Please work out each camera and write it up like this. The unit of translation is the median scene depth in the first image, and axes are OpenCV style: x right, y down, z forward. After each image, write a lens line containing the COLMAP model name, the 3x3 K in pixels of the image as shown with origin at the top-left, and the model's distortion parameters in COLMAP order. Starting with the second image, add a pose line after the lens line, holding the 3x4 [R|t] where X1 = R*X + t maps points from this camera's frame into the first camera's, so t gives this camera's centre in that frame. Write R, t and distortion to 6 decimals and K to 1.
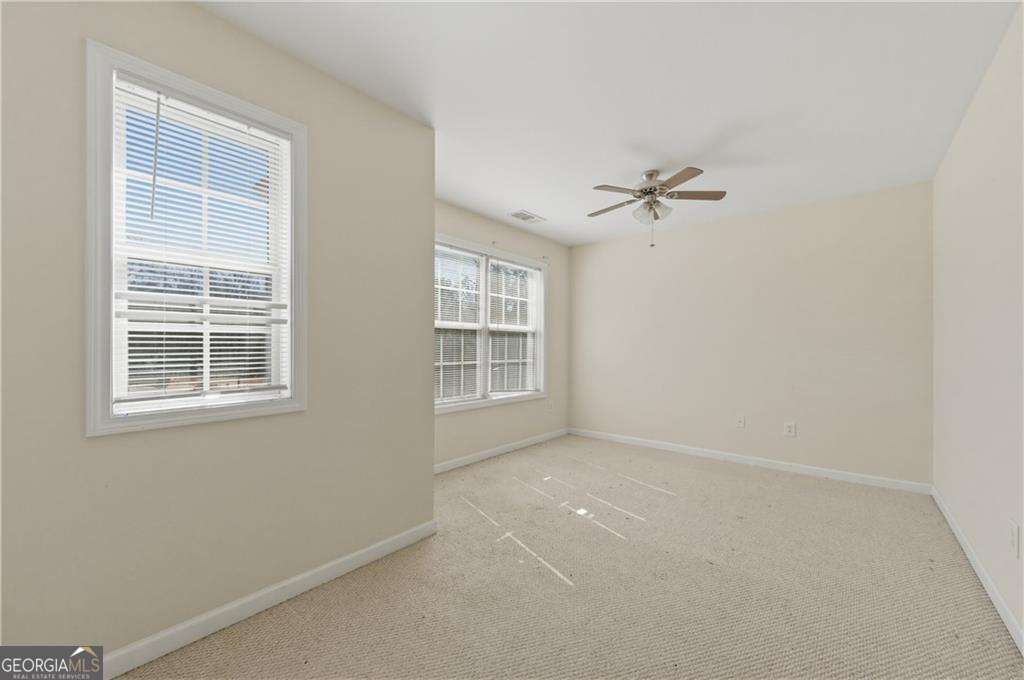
lens RADIAL K [[402.0, 0, 512.0], [0, 402.0, 340.0], [0, 0, 1]] dist [0.000715, -0.000254]
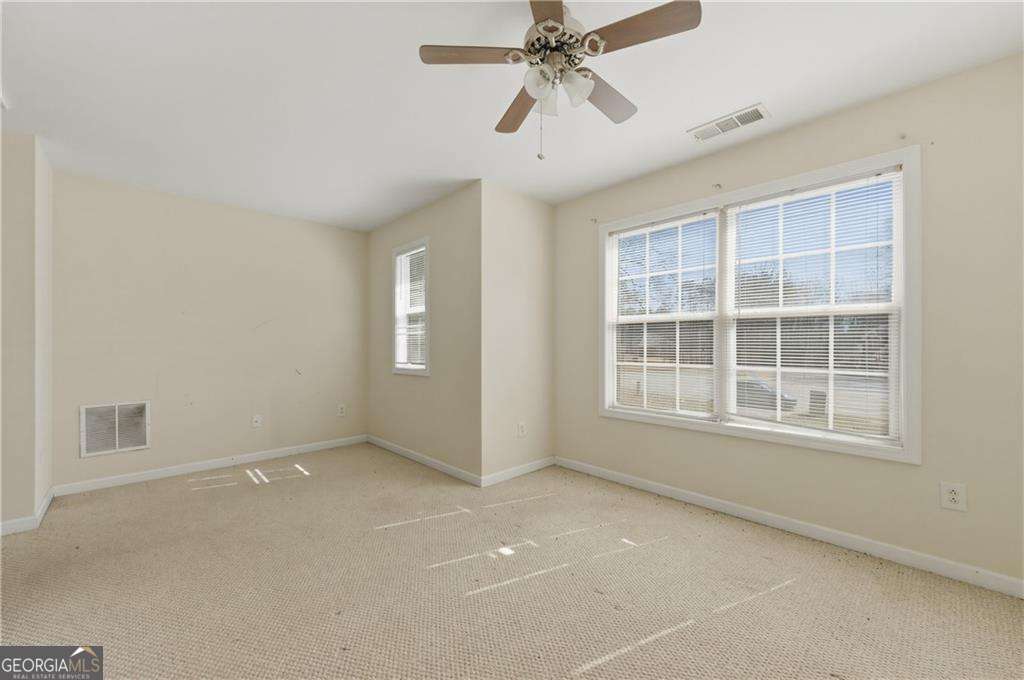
lens RADIAL K [[402.0, 0, 512.0], [0, 402.0, 340.0], [0, 0, 1]] dist [0.000715, -0.000254]
pose [[-0.113936, -0.015078, -0.993374, 0.723054], [0.015316, 0.999739, -0.016931, 0.017355], [0.993370, -0.017144, -0.113676, 0.828637]]
